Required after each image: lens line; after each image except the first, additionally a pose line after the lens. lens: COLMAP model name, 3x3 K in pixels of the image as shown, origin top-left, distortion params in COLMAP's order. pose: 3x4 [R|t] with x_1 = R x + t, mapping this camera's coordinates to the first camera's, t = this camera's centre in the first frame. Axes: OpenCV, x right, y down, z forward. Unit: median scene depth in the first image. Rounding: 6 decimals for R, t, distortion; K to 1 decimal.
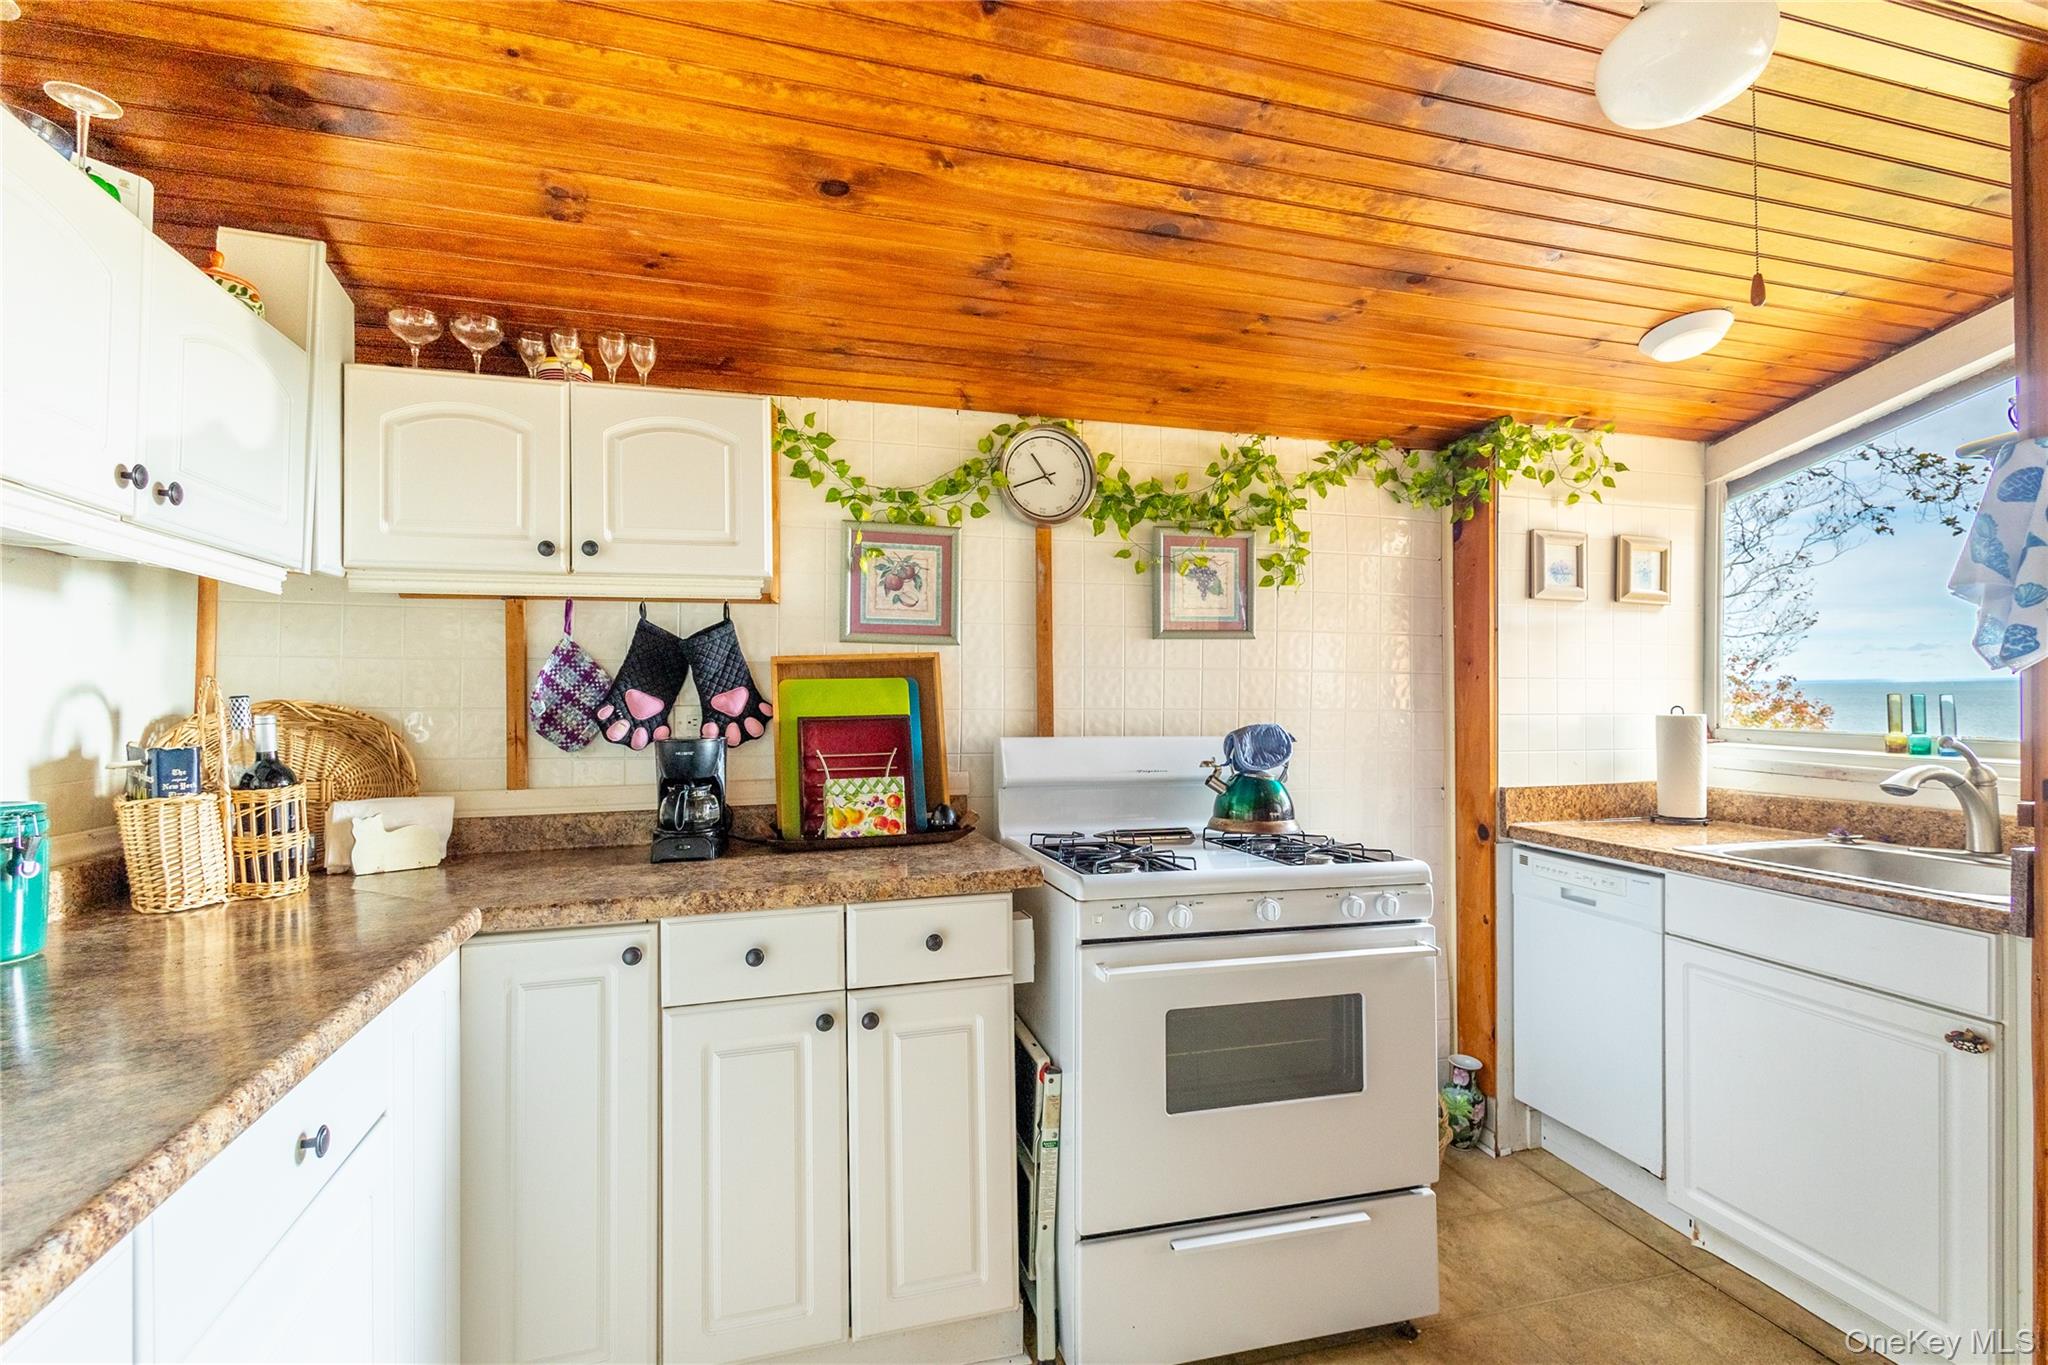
lens RADIAL K [[954.1, 0, 1029.5], [0, 954.1, 684.6], [0, 0, 1]] dist [0.009828, -0.000293]
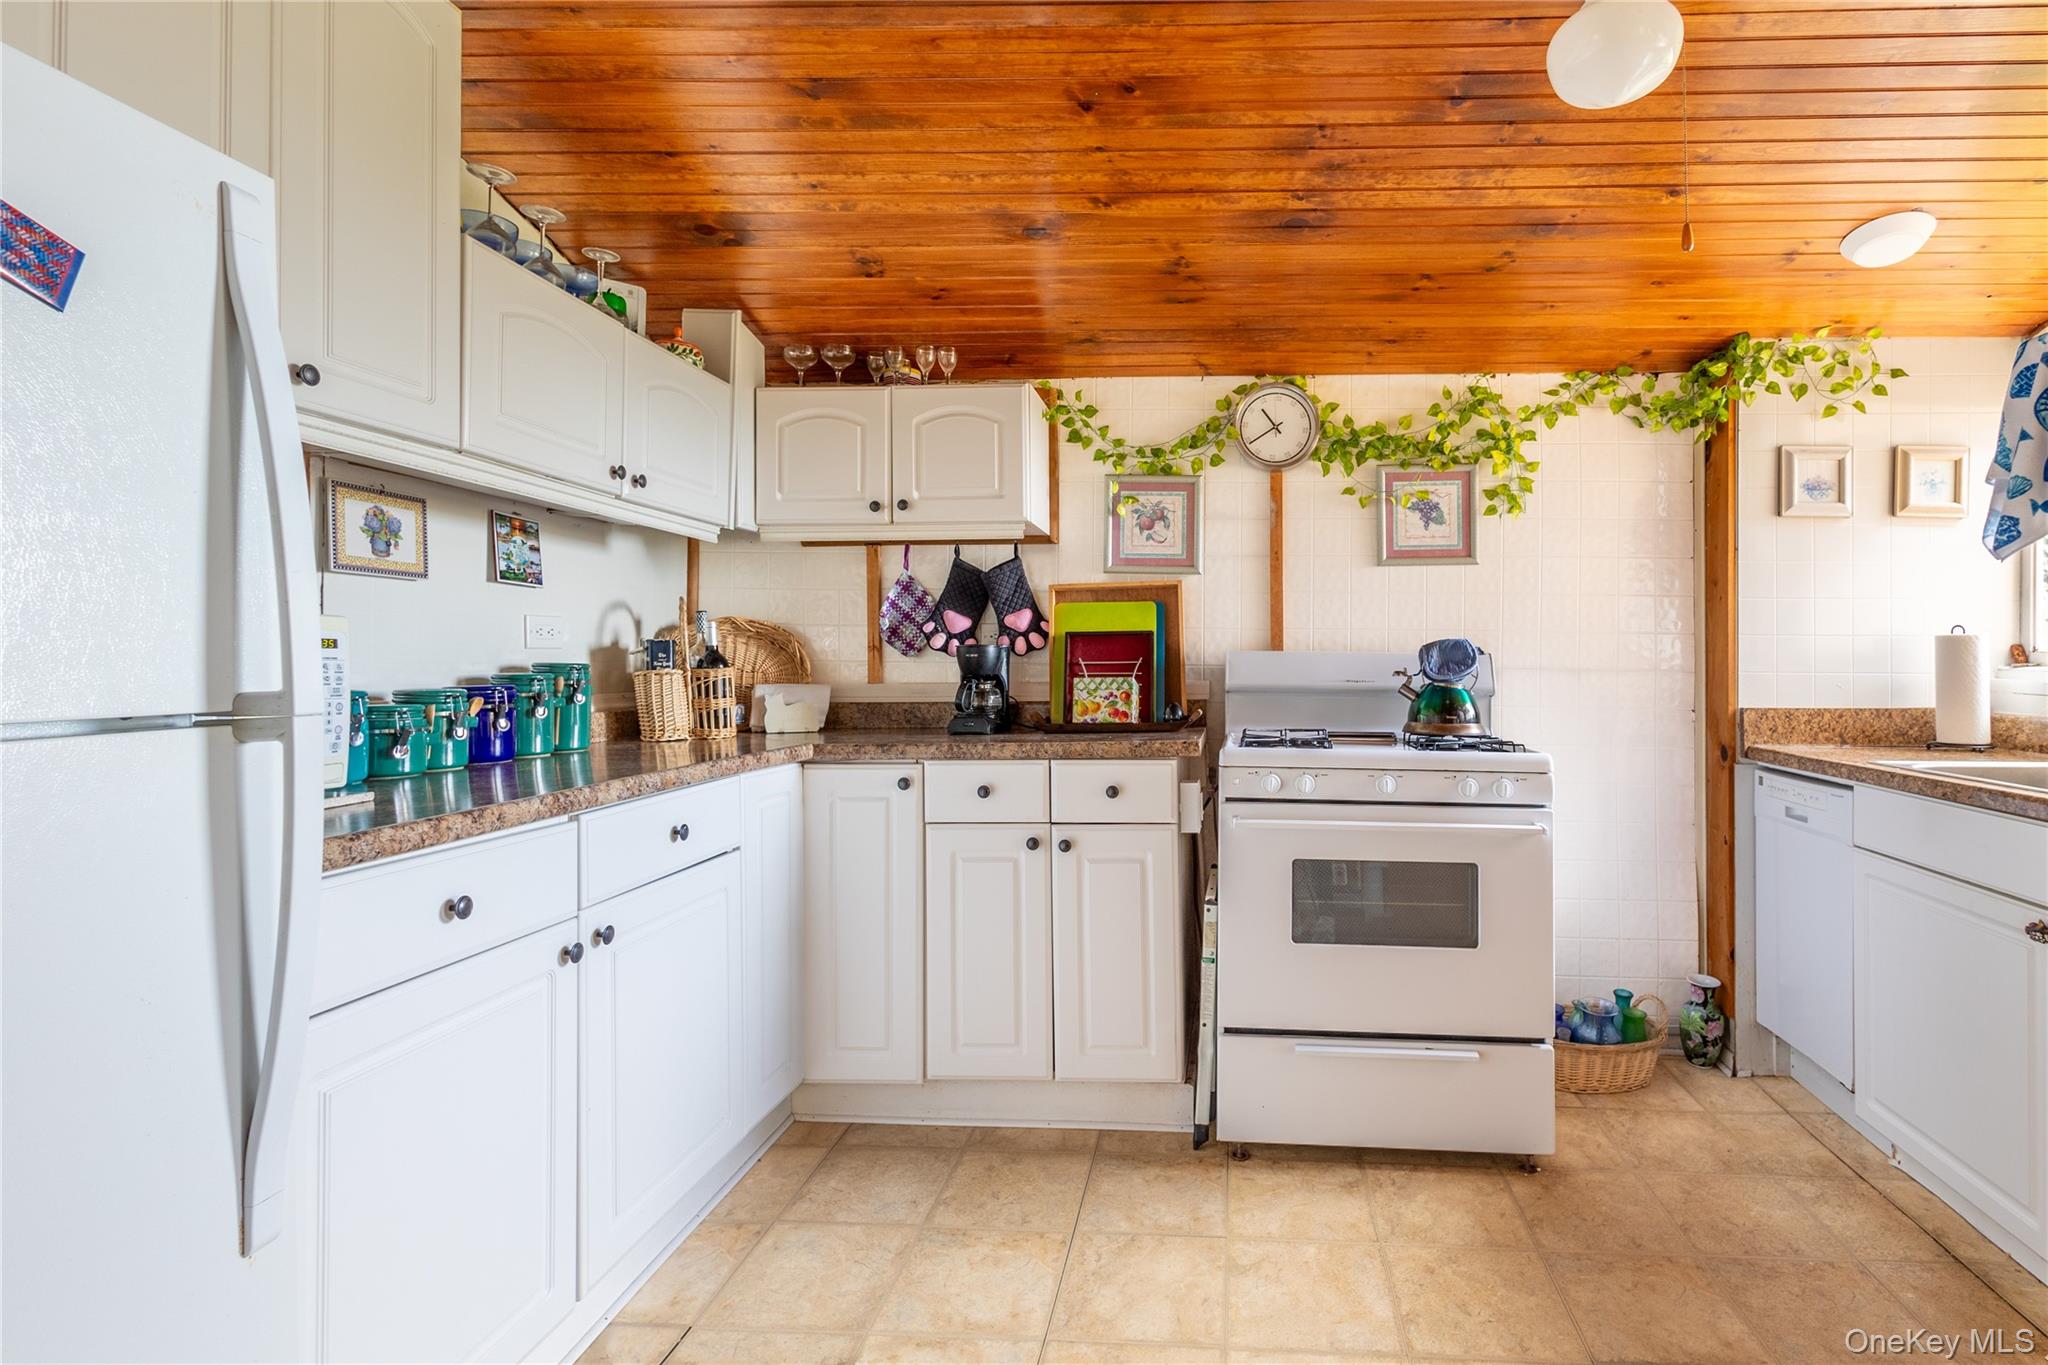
lens RADIAL K [[1015.0, 0, 1184.5], [0, 1015.0, 658.9], [0, 0, 1]] dist [0.011699, 0.000143]
pose [[0.944973, 0.005786, -0.327097, 0.352971], [-0.001658, 0.999915, 0.012898, 0.052807], [0.327144, -0.011646, 0.944903, -0.228767]]
